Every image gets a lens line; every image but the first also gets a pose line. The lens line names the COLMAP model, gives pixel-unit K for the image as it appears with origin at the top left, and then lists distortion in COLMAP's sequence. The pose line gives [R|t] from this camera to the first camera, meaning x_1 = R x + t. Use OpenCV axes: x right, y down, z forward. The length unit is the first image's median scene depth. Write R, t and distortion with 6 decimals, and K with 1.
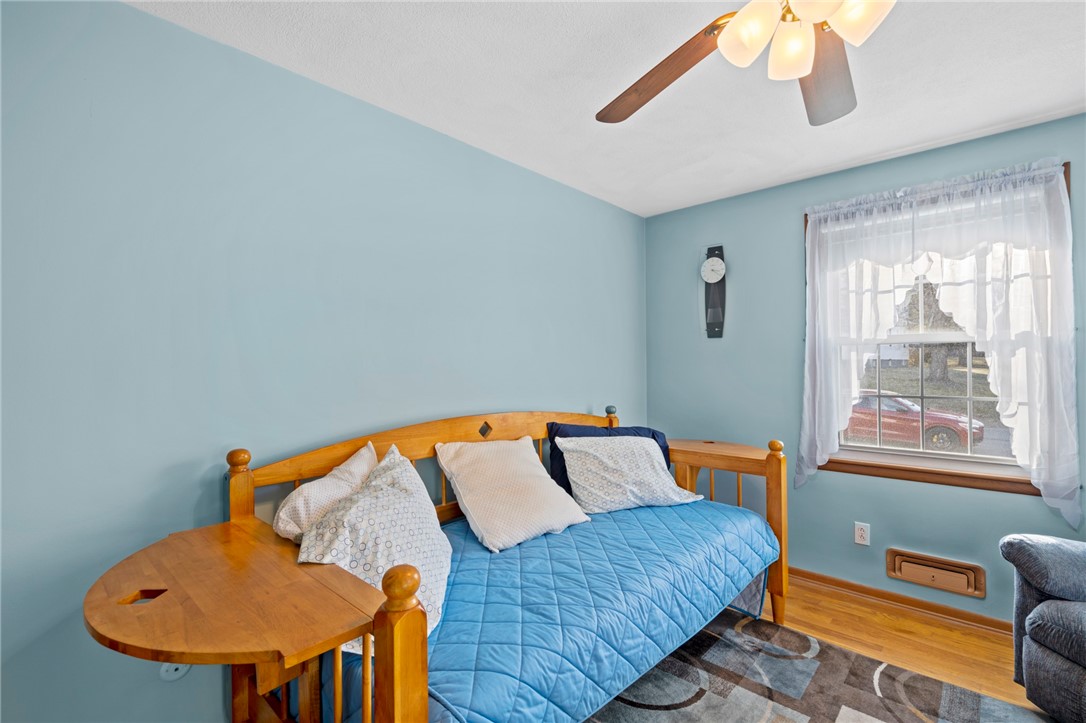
lens RADIAL K [[495.0, 0, 543.9], [0, 495.0, 365.3], [0, 0, 1]] dist [0.000775, 0.000311]
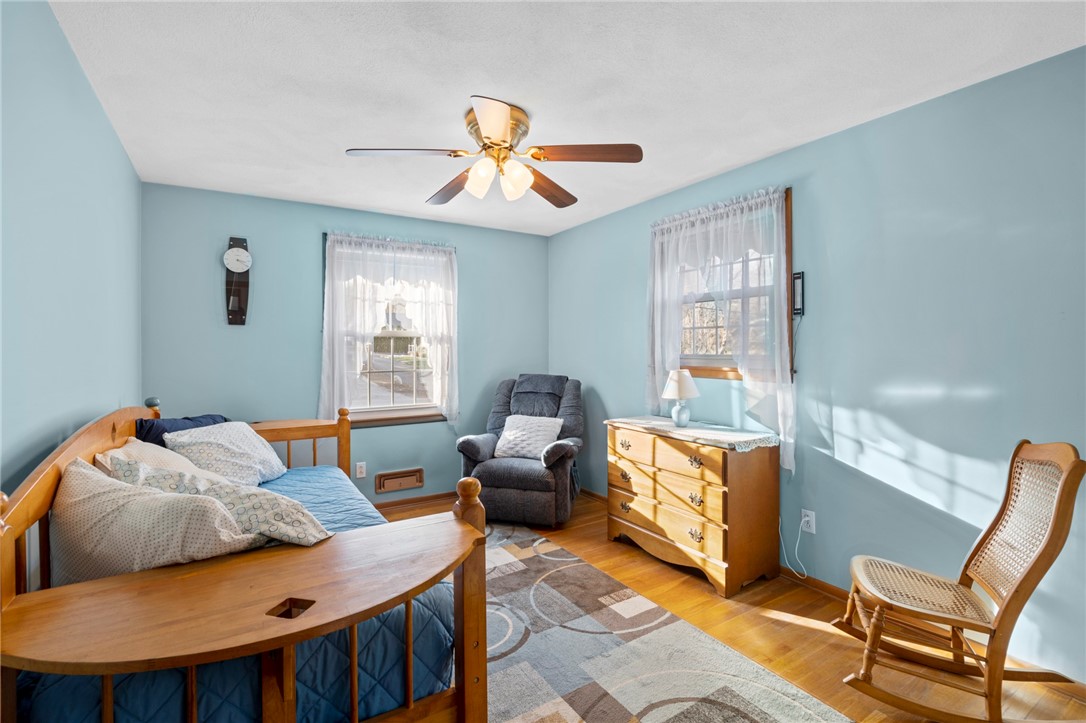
lens RADIAL K [[491.4, 0, 540.0], [0, 491.4, 356.4], [0, 0, 1]] dist [-0.000613, 0.000617]
pose [[0.275108, -0.008235, 0.961378, -0.610299], [0.003452, 0.999965, 0.007577, 0.006667], [-0.961407, 0.001234, 0.275127, 0.130680]]
